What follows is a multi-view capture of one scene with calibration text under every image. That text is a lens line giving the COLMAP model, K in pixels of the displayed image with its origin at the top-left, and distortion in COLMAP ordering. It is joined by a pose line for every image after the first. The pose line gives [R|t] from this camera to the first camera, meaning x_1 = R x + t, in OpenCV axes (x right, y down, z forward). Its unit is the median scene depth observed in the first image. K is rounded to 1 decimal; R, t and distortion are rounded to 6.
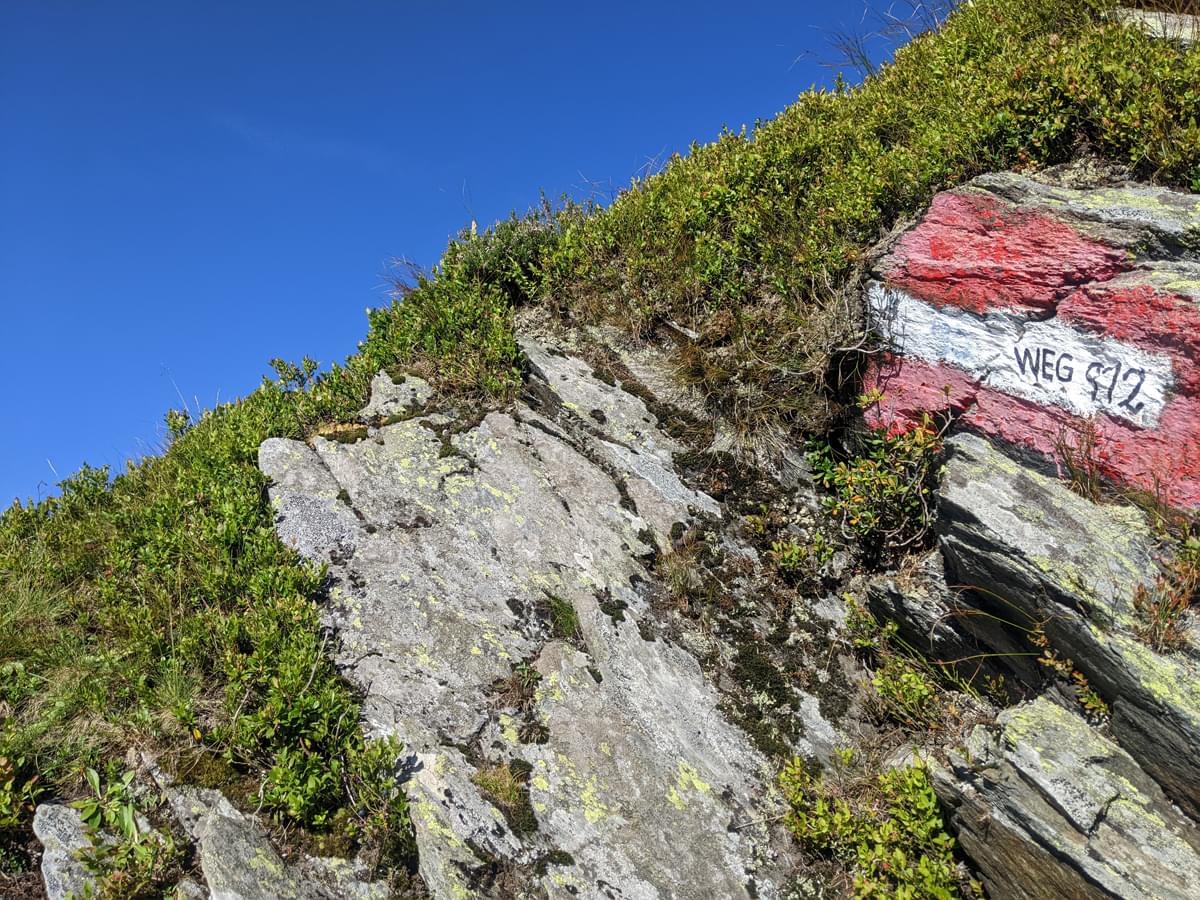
lens RADIAL K [[948.9, 0, 600.8], [0, 948.9, 452.0], [0, 0, 1]] dist [-0.038966, -0.003342]
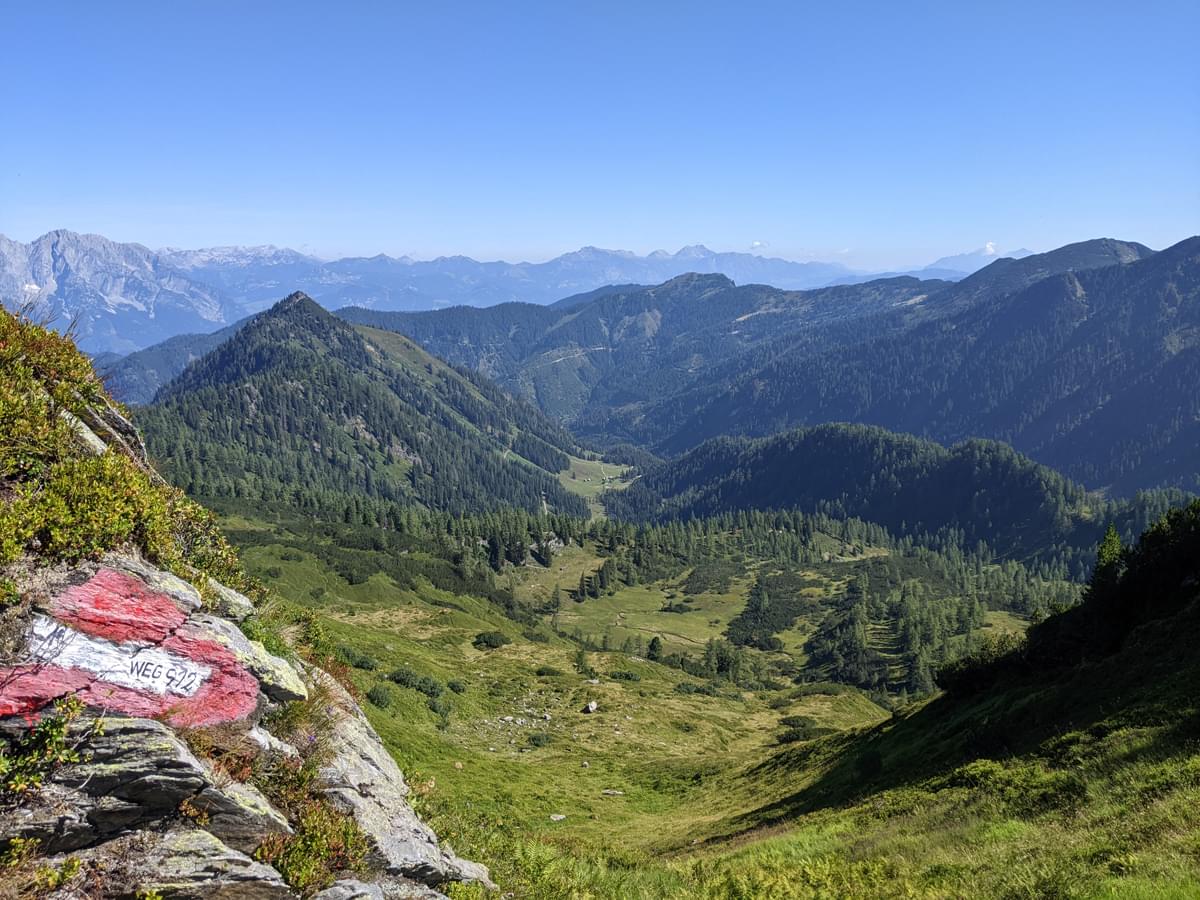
lens RADIAL K [[948.9, 0, 599.3], [0, 948.9, 449.6], [0, 0, 1]] dist [-0.038966, -0.003342]
pose [[-0.557653, -0.127149, 0.820278, -1.530369], [-0.219790, 0.975545, 0.001796, -0.722693], [-0.800447, -0.179288, -0.571962, 1.396140]]
